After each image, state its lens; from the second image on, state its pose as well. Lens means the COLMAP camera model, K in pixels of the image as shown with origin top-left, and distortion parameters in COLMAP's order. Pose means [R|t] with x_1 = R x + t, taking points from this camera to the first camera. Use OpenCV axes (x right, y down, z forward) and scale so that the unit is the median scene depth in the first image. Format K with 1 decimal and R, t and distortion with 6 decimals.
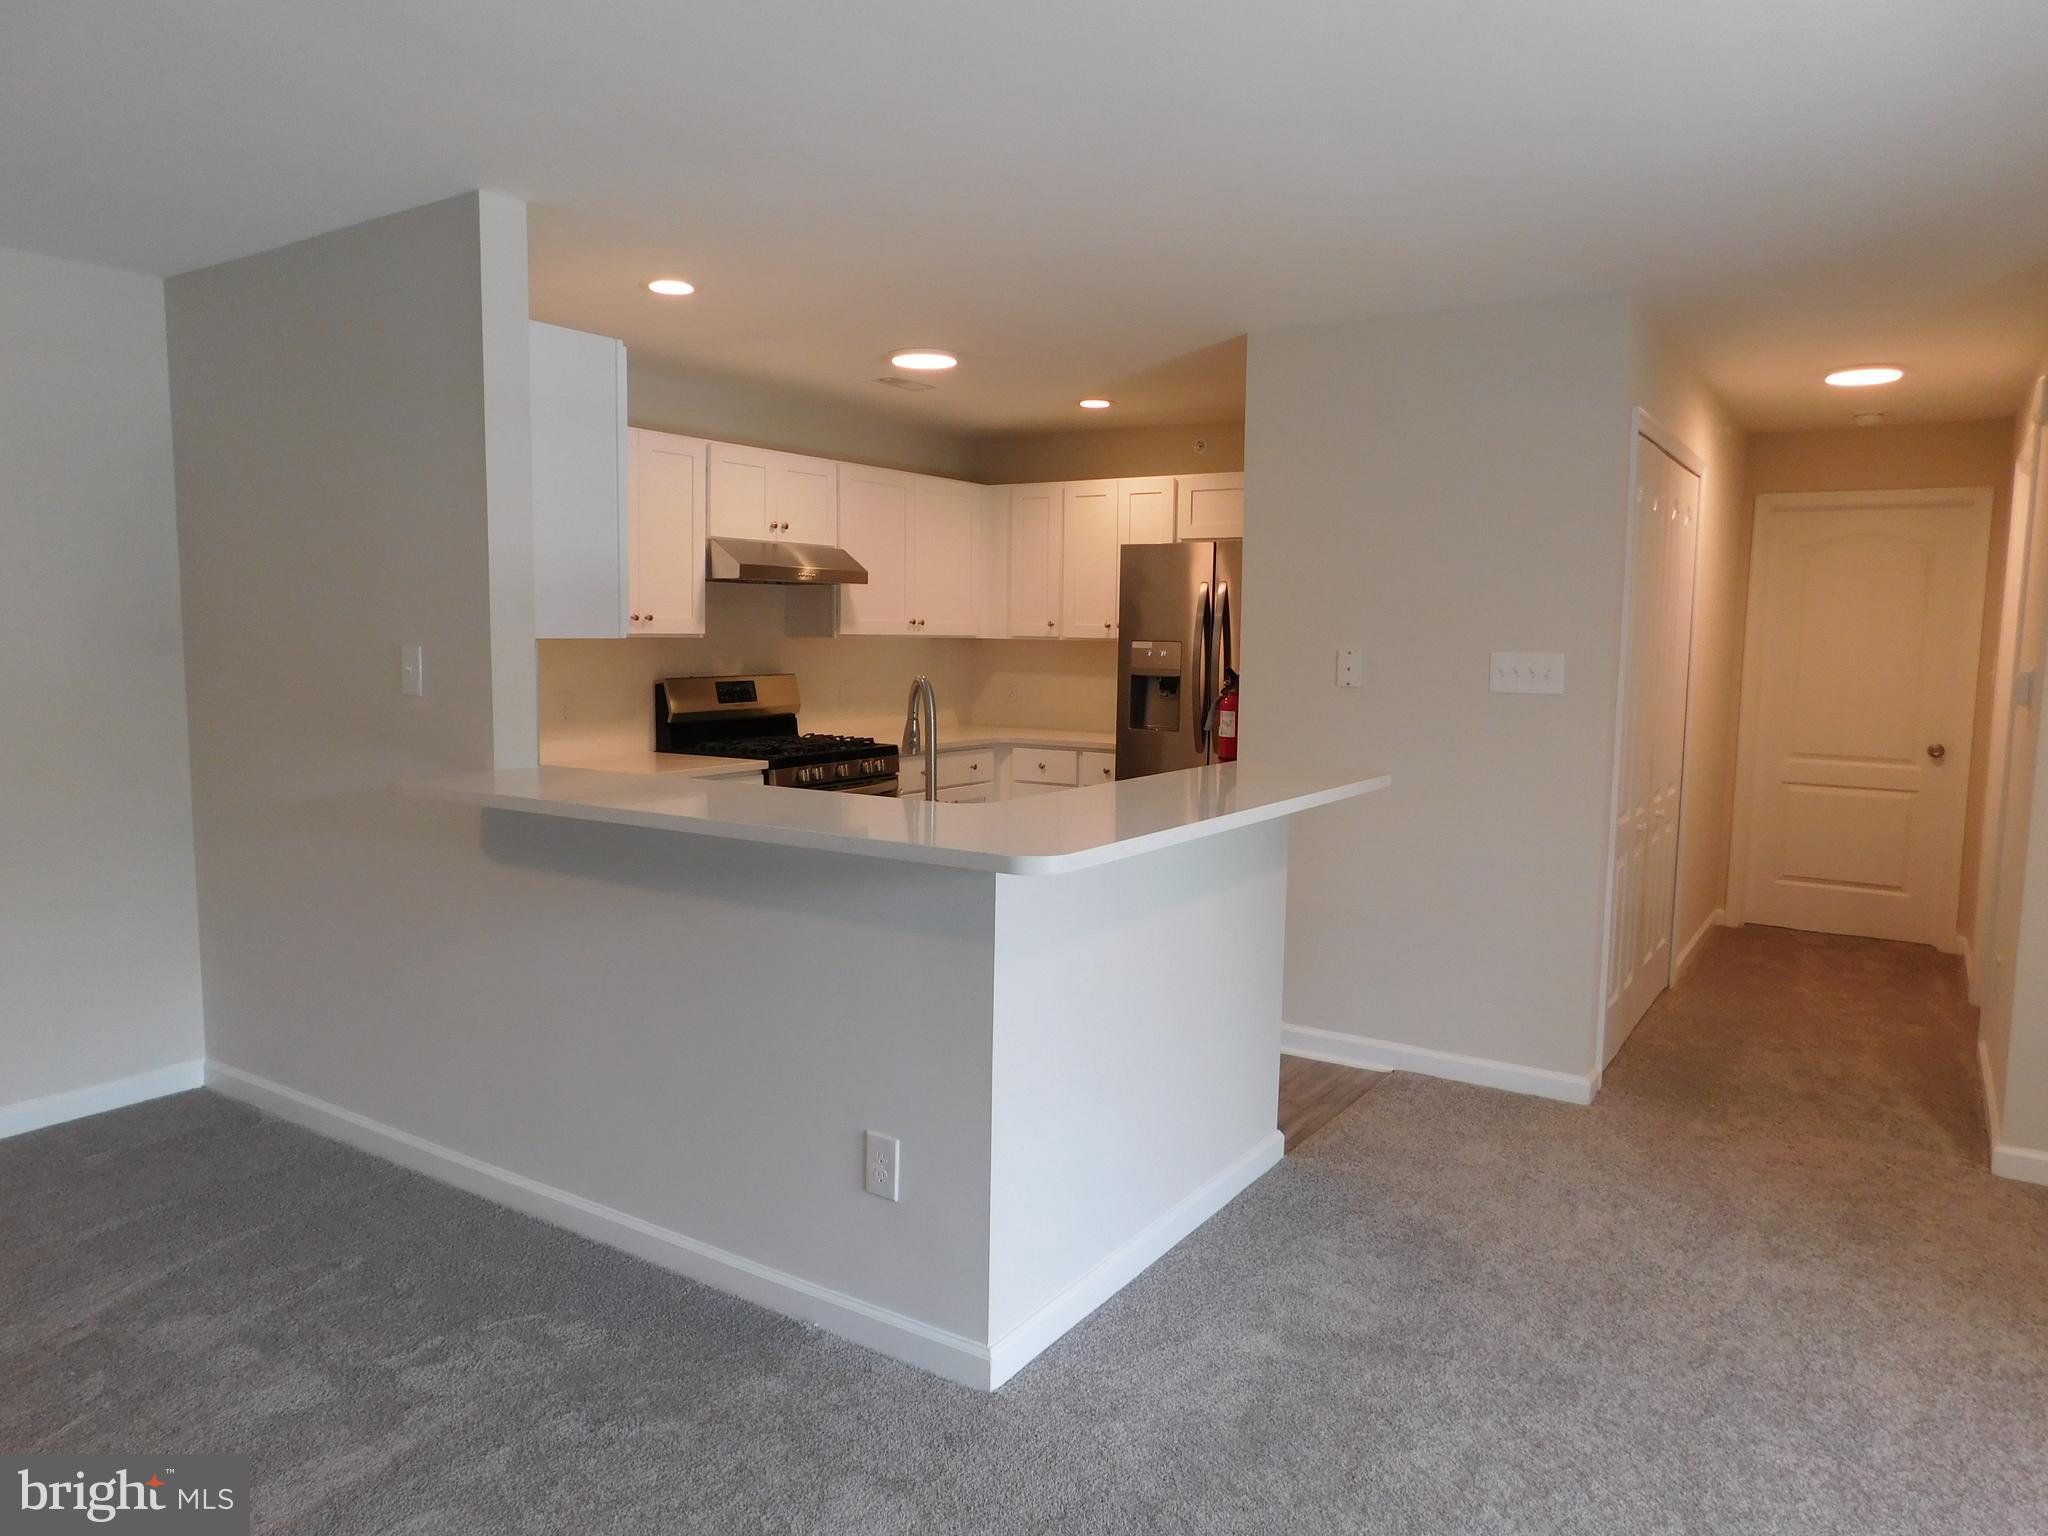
lens RADIAL K [[1369.3, 0, 1028.5], [0, 1369.3, 765.0], [0, 0, 1]] dist [-0.068426, 0.064740]
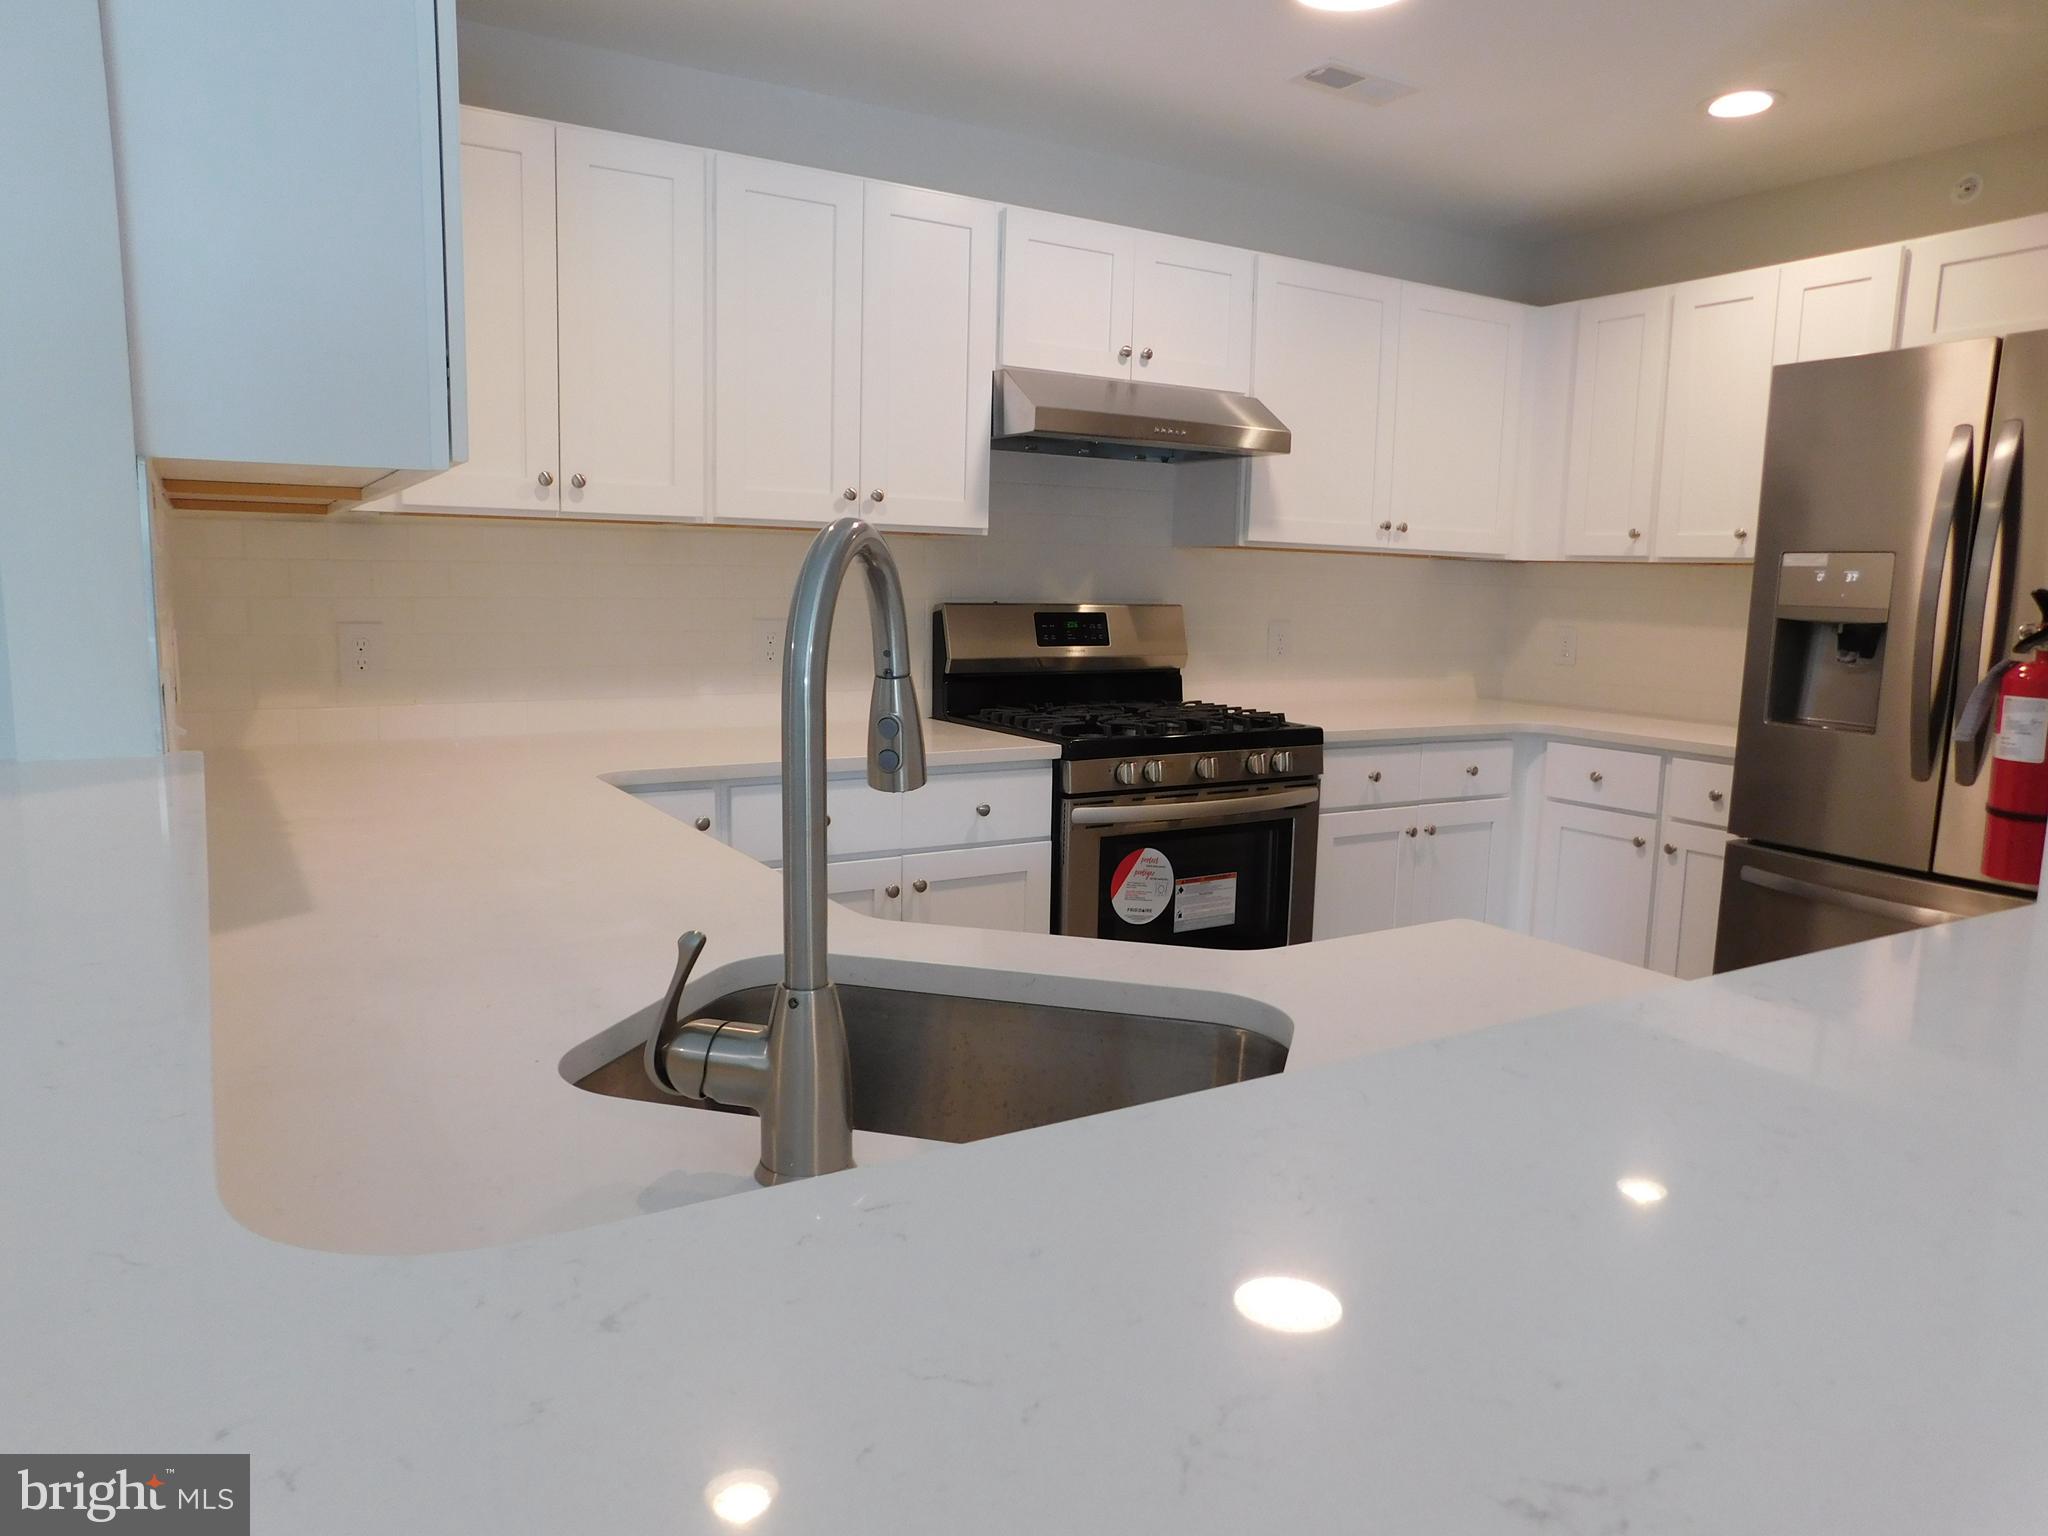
lens RADIAL K [[1369.3, 0, 1028.5], [0, 1369.3, 765.0], [0, 0, 1]] dist [-0.068426, 0.064740]
pose [[0.902576, 0.068231, -0.425089, 0.040196], [-0.055817, 0.997574, 0.041607, -0.016118], [0.426896, -0.013826, 0.904195, 0.419864]]
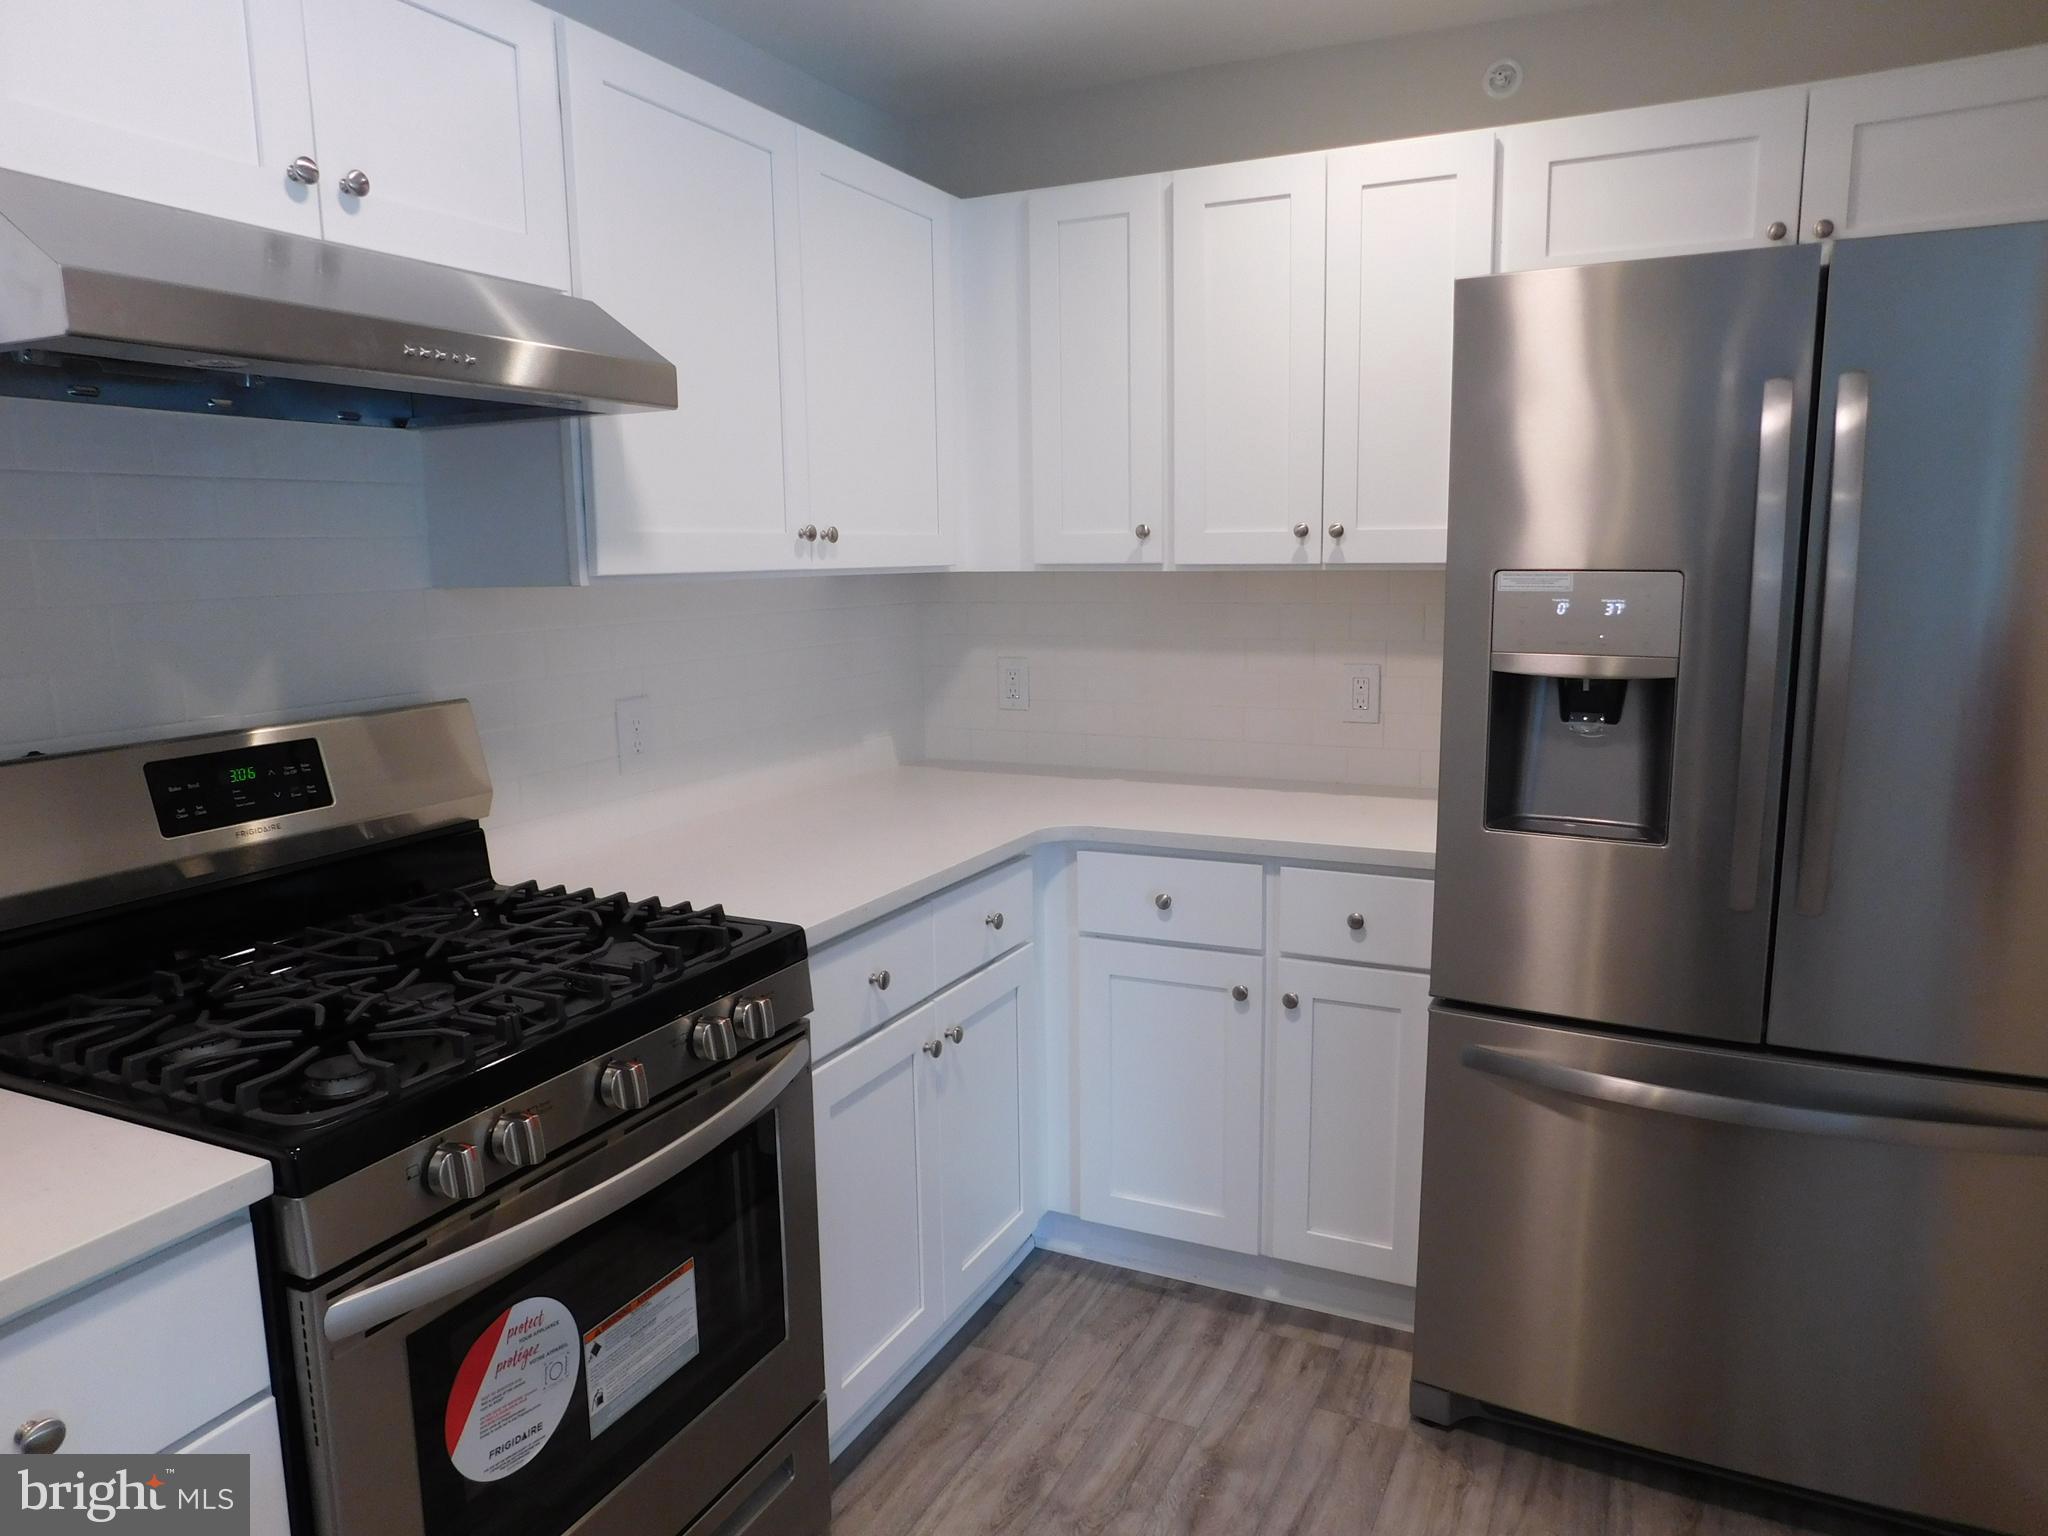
lens RADIAL K [[1369.3, 0, 1028.5], [0, 1369.3, 765.0], [0, 0, 1]] dist [-0.068426, 0.064740]
pose [[0.990917, -0.046665, 0.126122, -0.082320], [0.039574, 0.997522, 0.058162, -0.067814], [-0.128524, -0.052642, 0.990308, 0.689549]]
